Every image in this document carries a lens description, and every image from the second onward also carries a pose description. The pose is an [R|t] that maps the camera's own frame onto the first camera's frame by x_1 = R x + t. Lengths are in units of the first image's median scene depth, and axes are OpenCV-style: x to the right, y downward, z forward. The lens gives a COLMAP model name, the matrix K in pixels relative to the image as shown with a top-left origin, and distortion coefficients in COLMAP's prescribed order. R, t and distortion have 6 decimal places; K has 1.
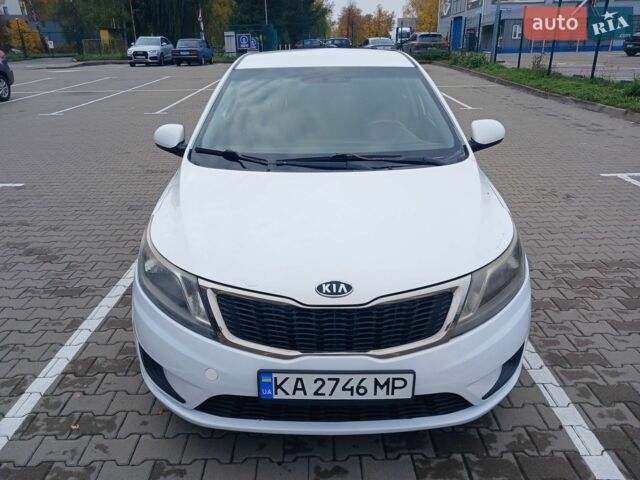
lens RADIAL K [[505.0, 0, 314.2], [0, 505.0, 243.2], [0, 0, 1]] dist [0.008415, -0.005282]
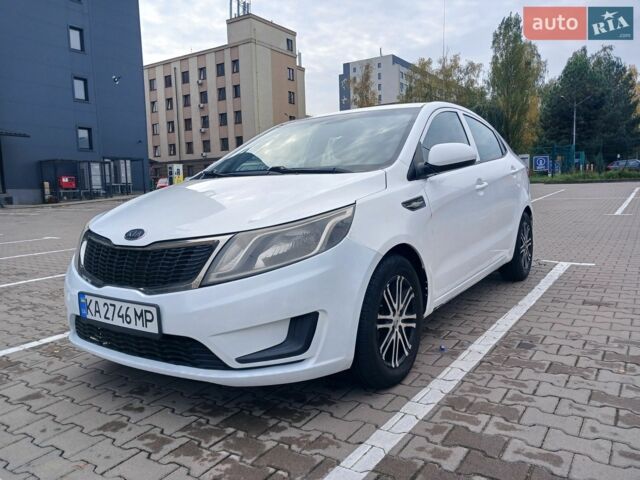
lens RADIAL K [[501.3, 0, 314.8], [0, 501.3, 244.1], [0, 0, 1]] dist [0.001543, 0.005435]
pose [[0.828724, 0.047701, -0.557622, 0.773400], [-0.178487, 0.966859, -0.182555, 0.184237], [0.530433, 0.250816, 0.809773, 0.177490]]
